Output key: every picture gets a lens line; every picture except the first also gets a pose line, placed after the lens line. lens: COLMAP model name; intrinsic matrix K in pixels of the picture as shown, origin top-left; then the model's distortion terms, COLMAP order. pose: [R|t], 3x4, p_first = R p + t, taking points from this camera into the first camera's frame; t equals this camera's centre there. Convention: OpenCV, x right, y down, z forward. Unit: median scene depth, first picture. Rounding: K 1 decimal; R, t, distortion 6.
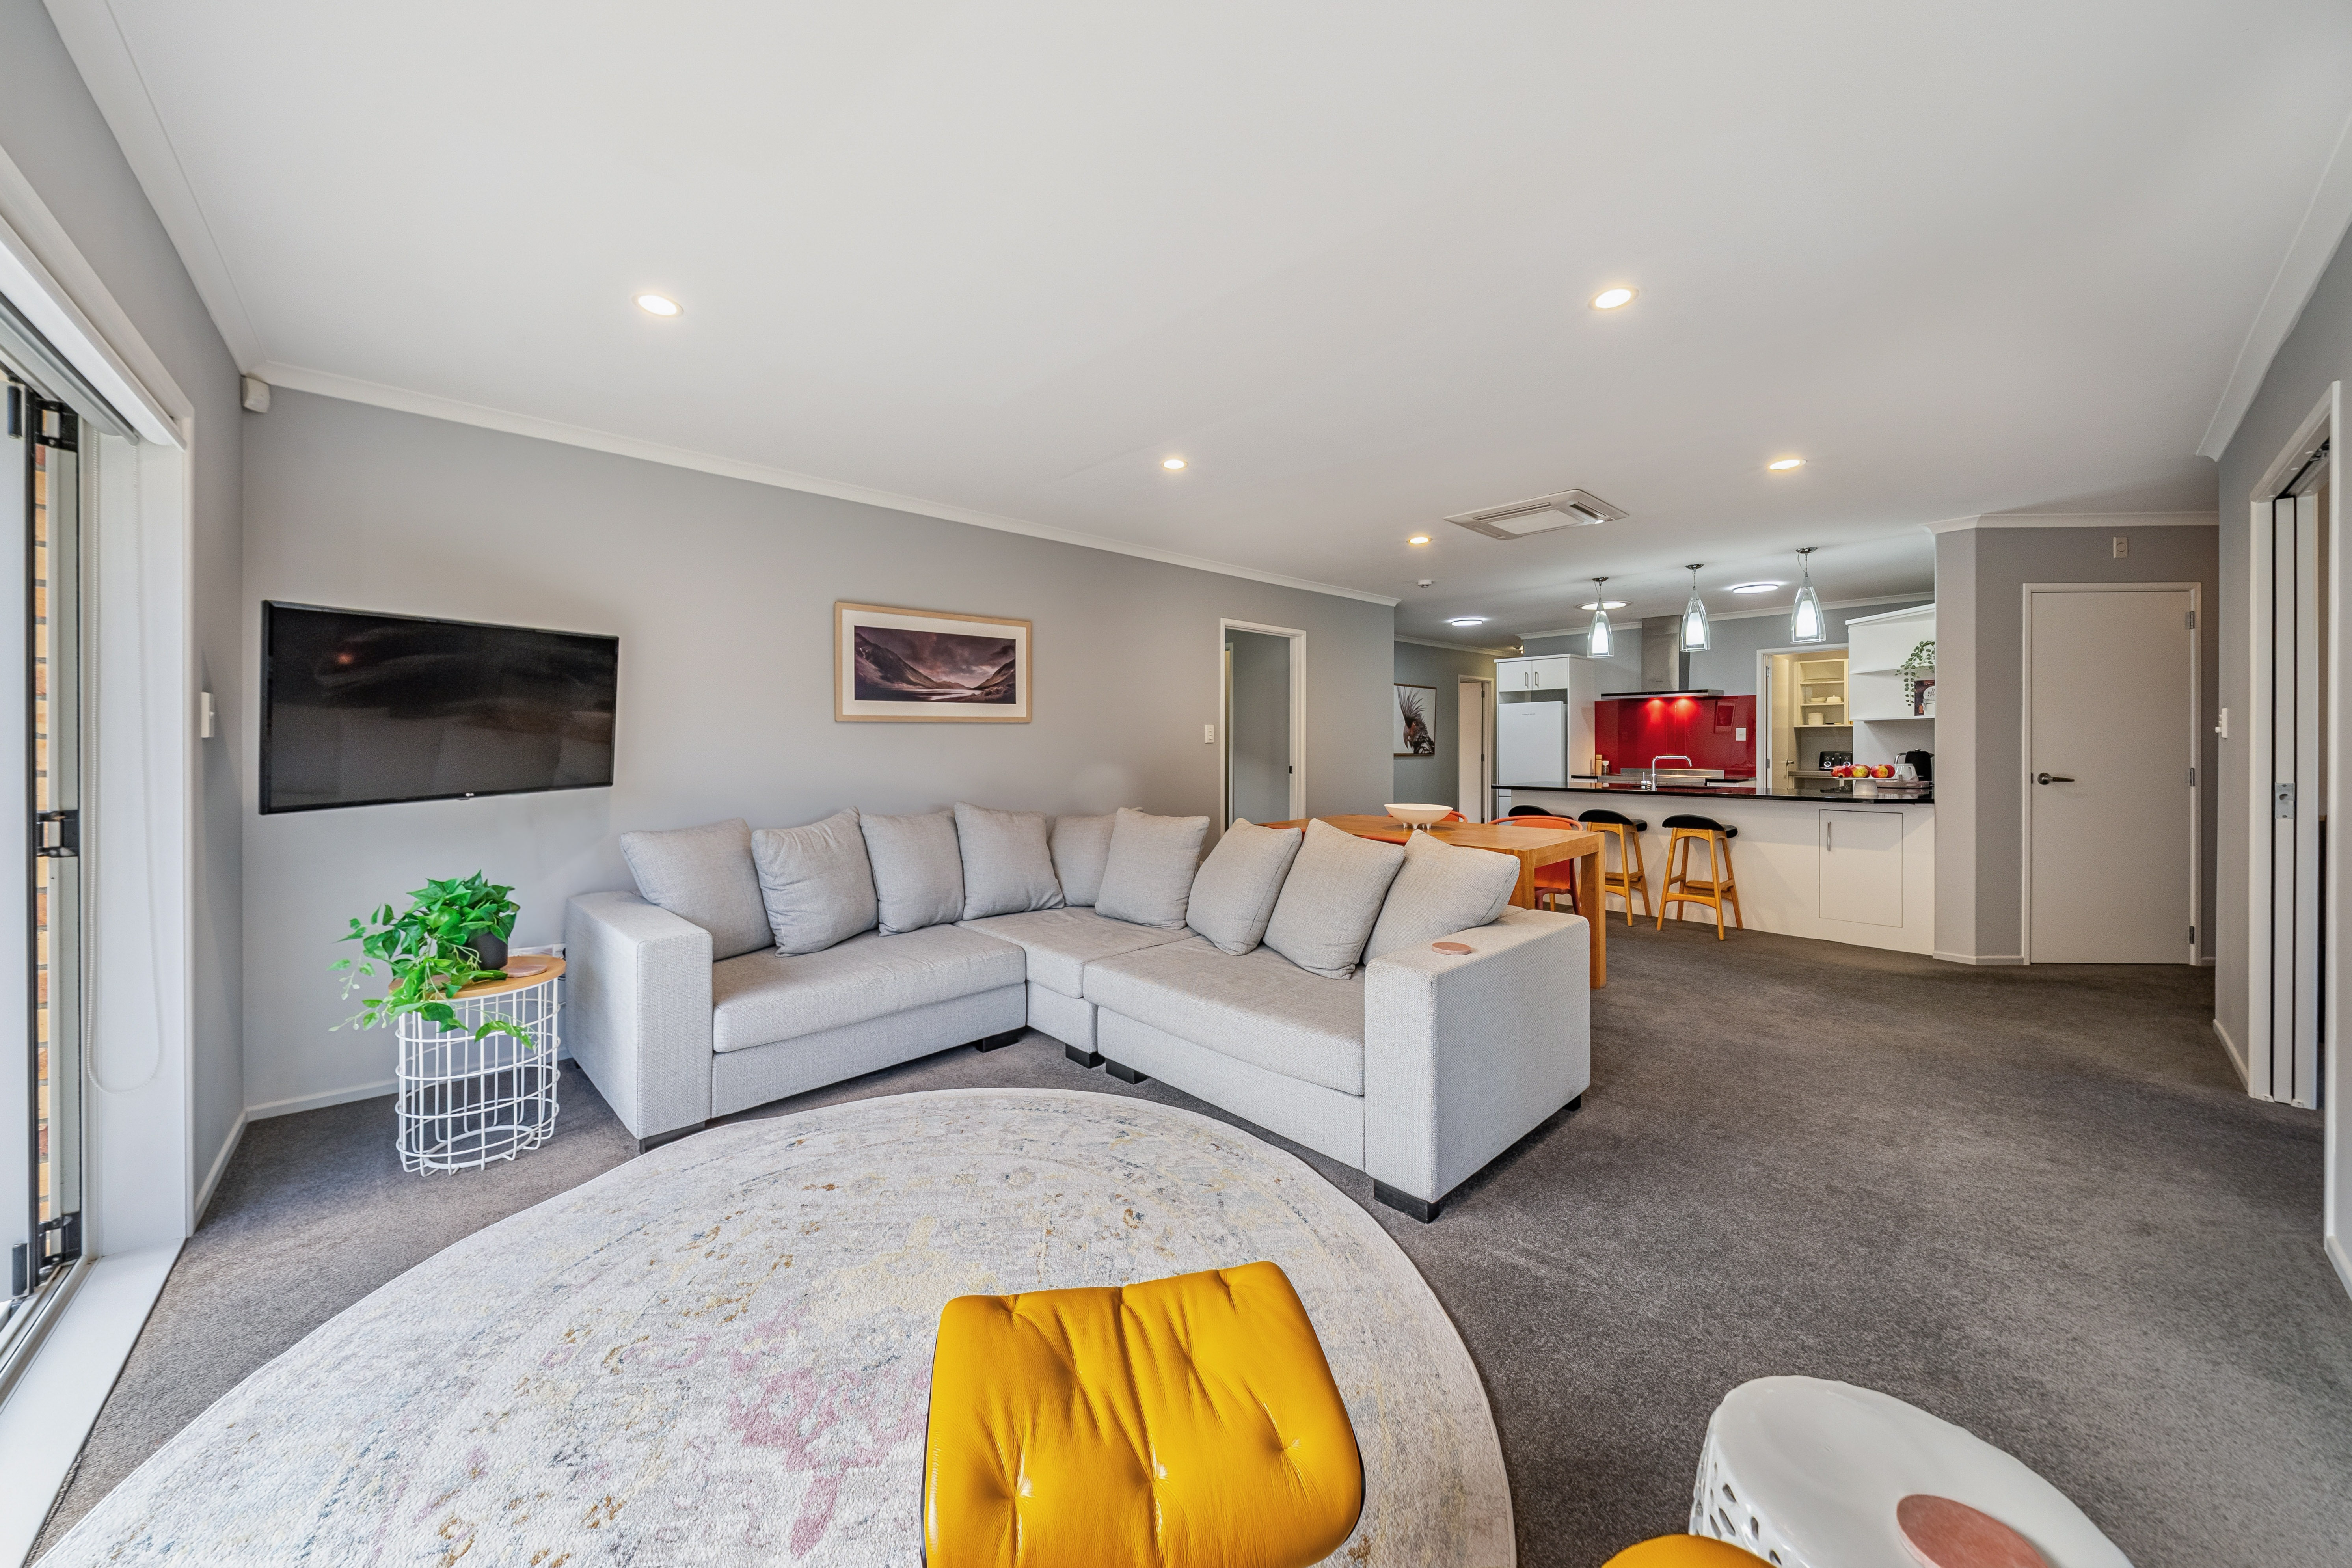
lens RADIAL K [[816.7, 0, 1170.9], [0, 816.7, 747.5], [0, 0, 1]] dist [-0.001663, -0.000186]
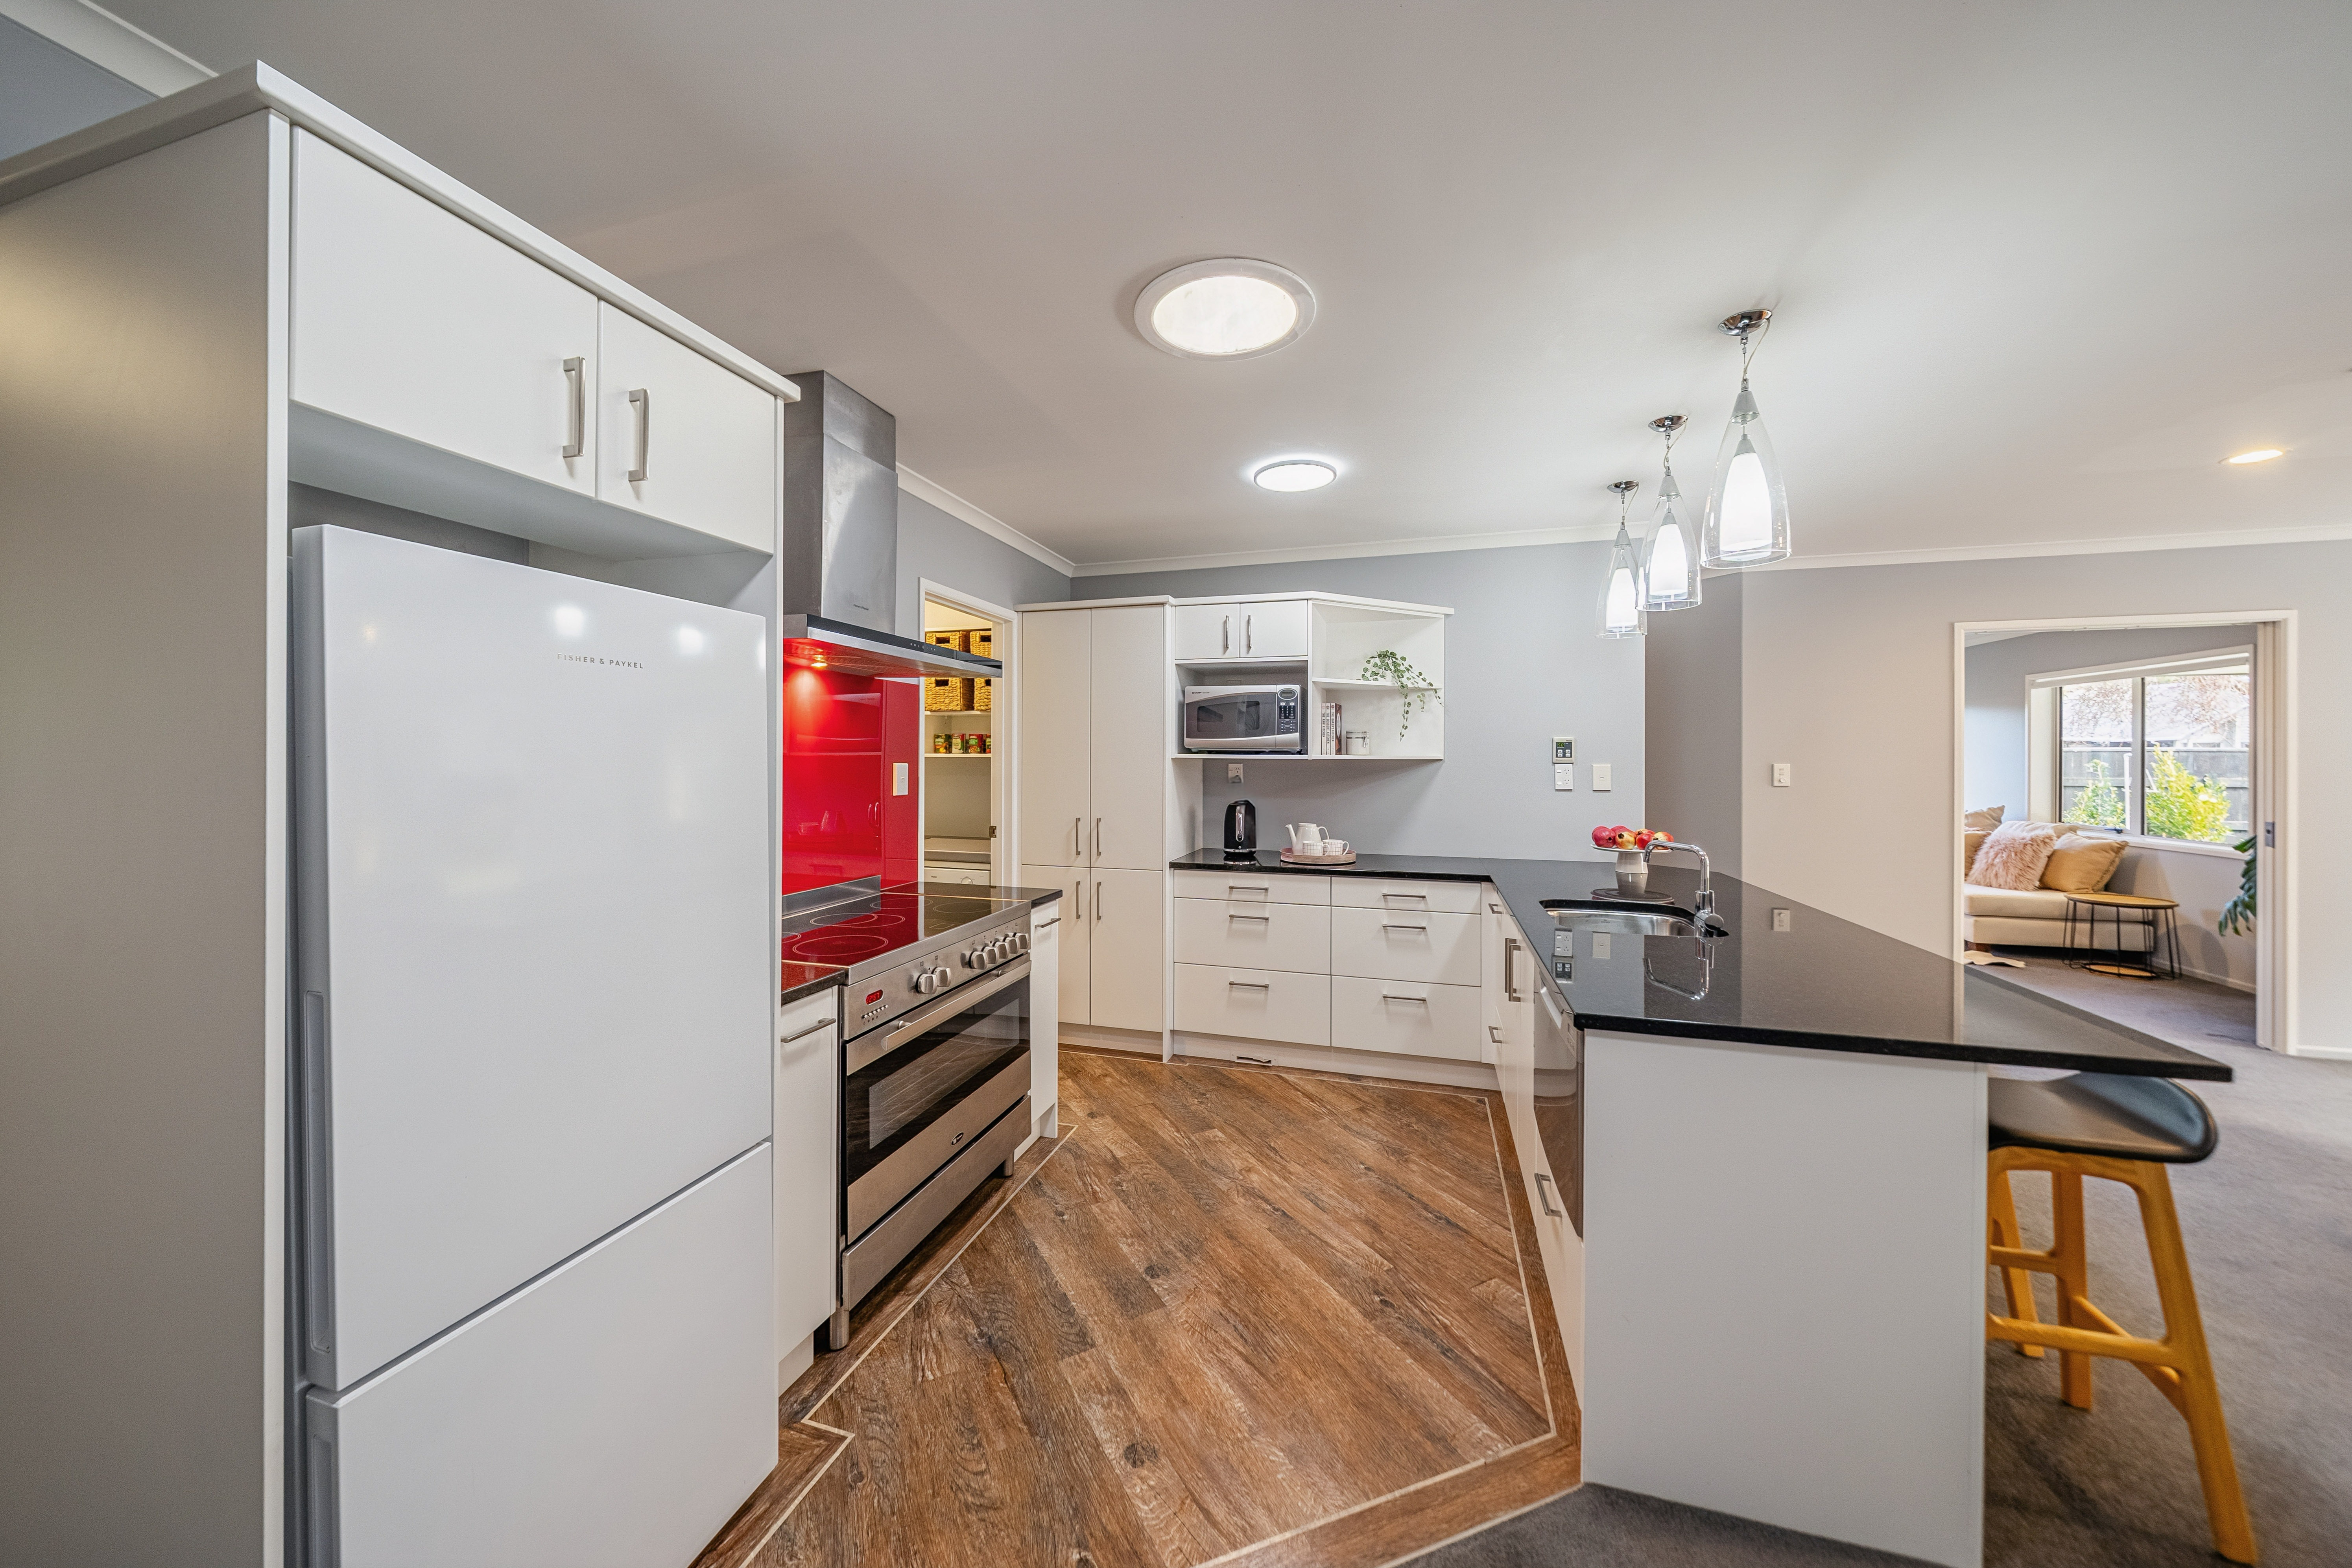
lens RADIAL K [[808.2, 0, 1169.5], [0, 808.2, 756.8], [0, 0, 1]] dist [-0.001378, -0.000204]
pose [[-0.503957, 0.003689, 0.863721, 0.248672], [0.002715, 0.999993, -0.002687, -0.021971], [-0.863724, 0.000991, -0.503964, 0.929763]]
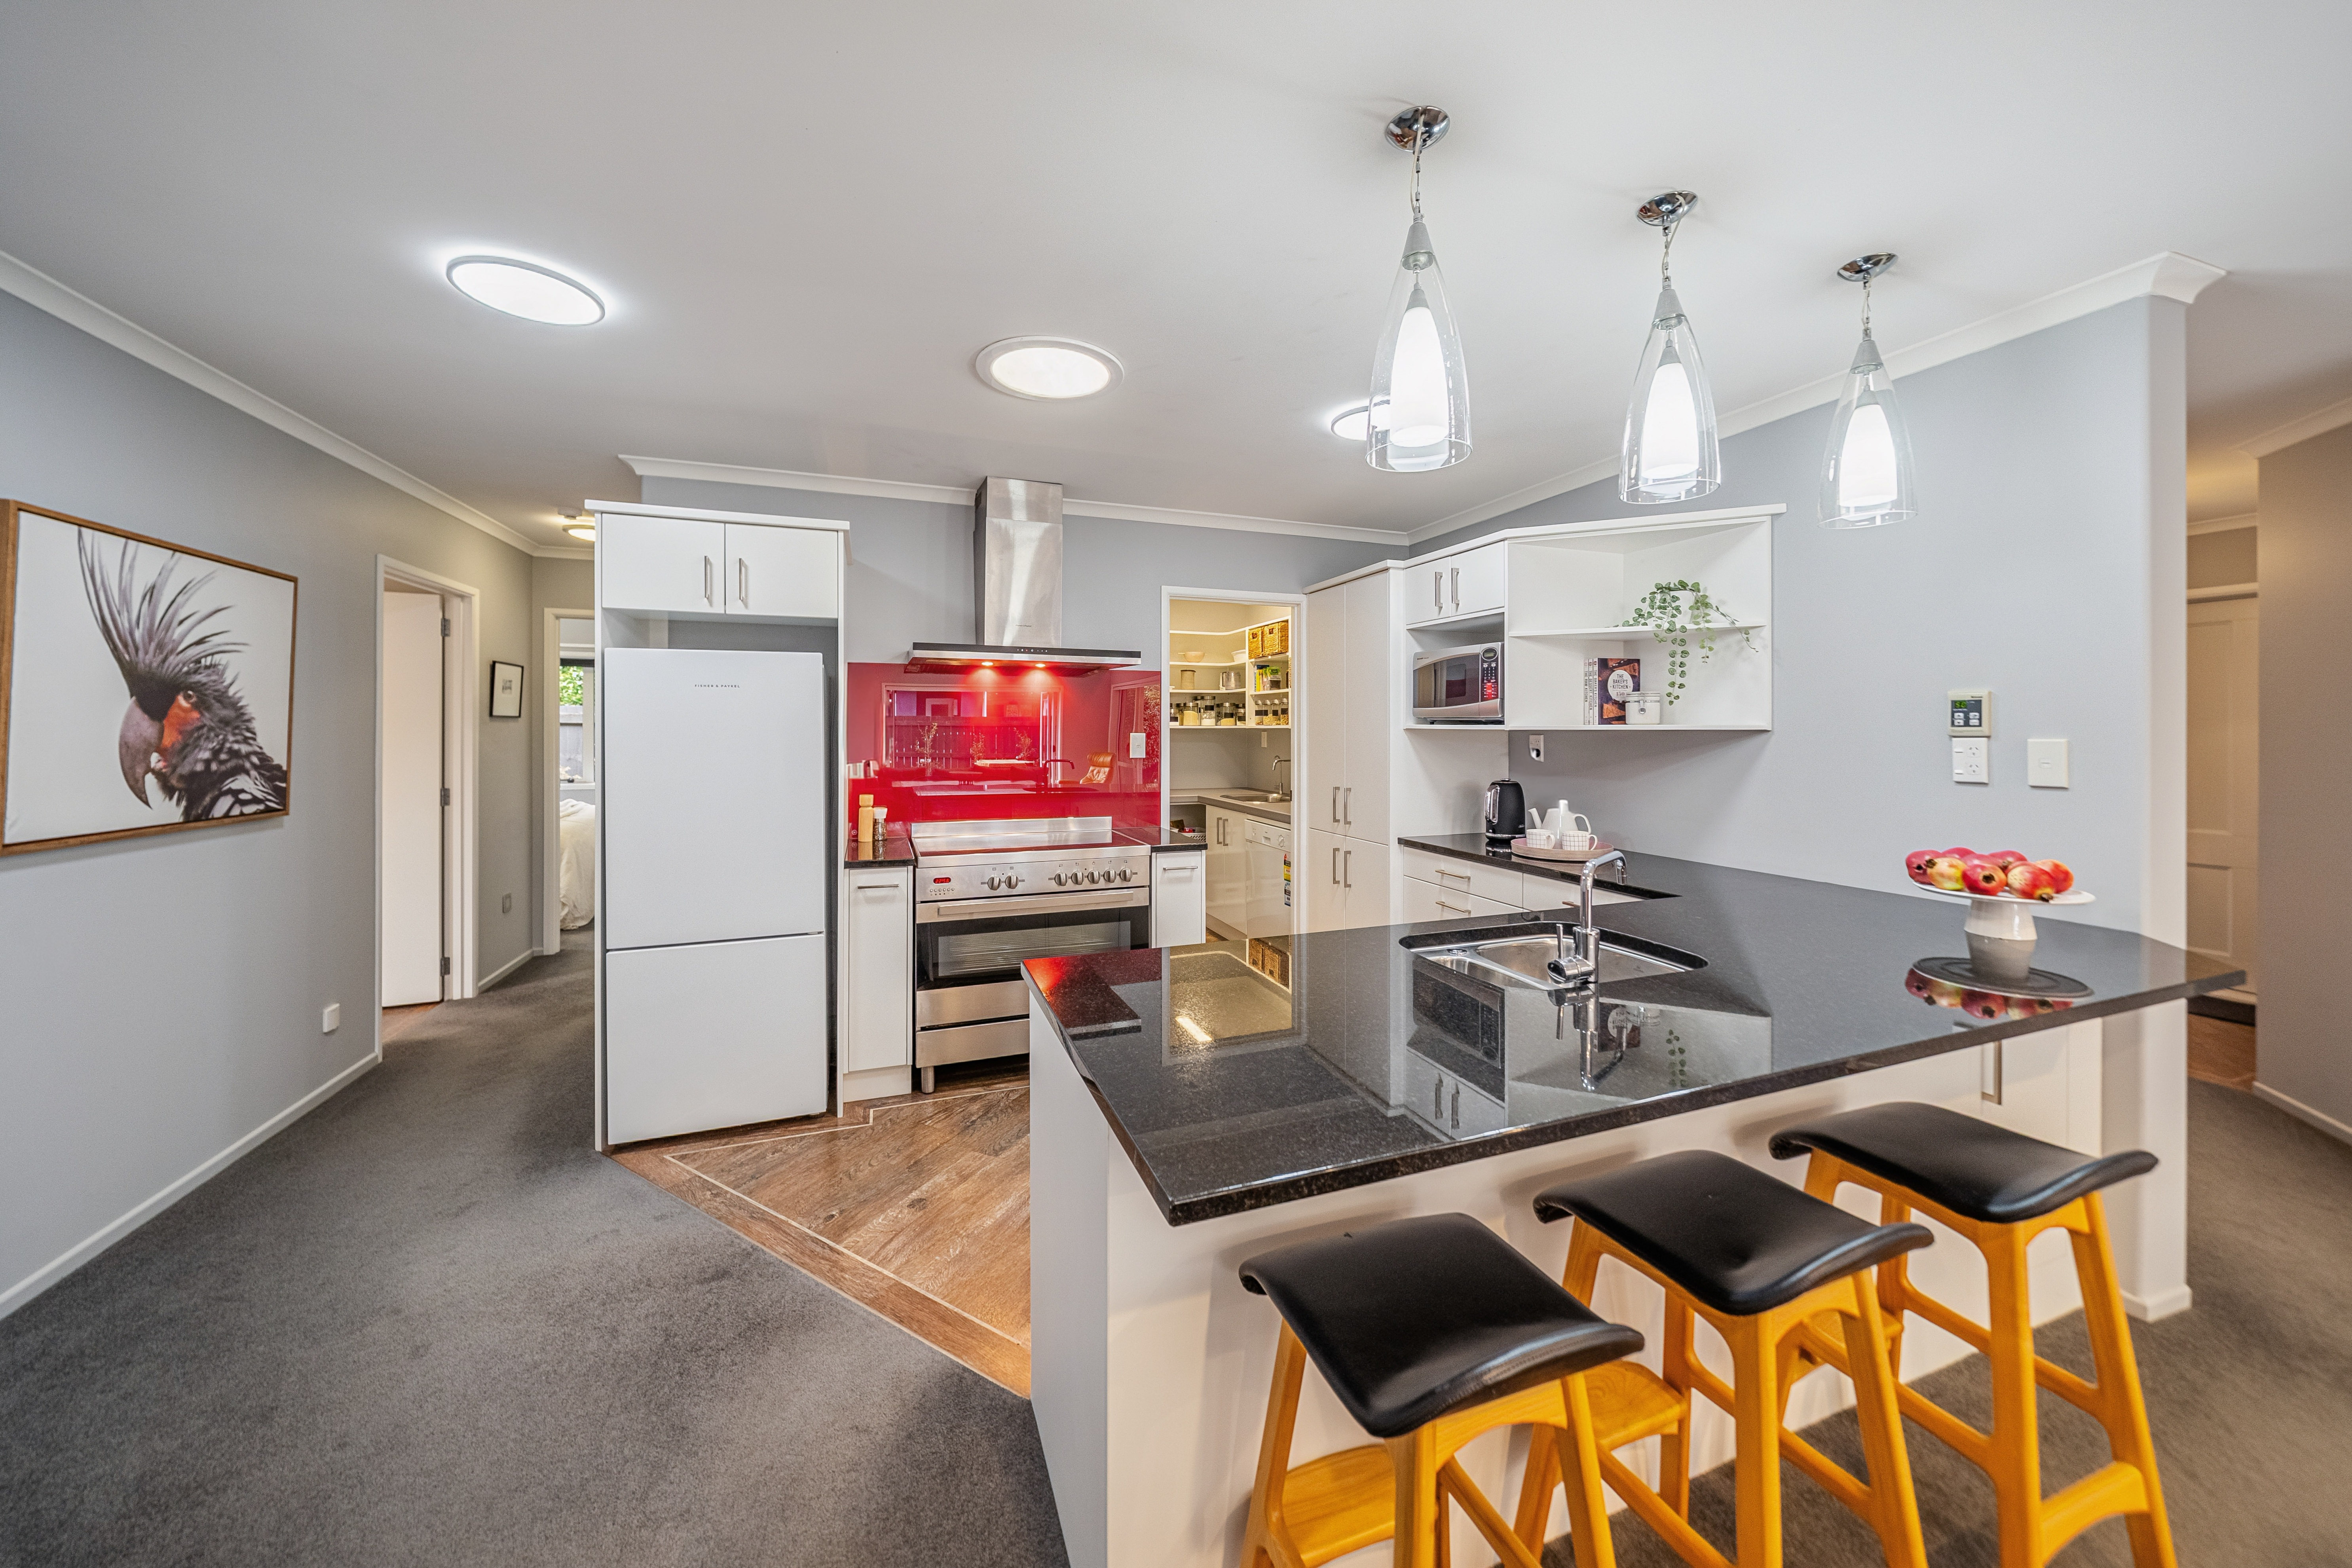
lens RADIAL K [[830.9, 0, 1184.8], [0, 830.9, 728.9], [0, 0, 1]] dist [-0.002541, 0.000038]
pose [[0.373875, 0.003472, 0.927473, 0.189246], [0.001182, 0.999990, -0.004220, -0.020765], [-0.927478, 0.002674, 0.373867, 0.664213]]
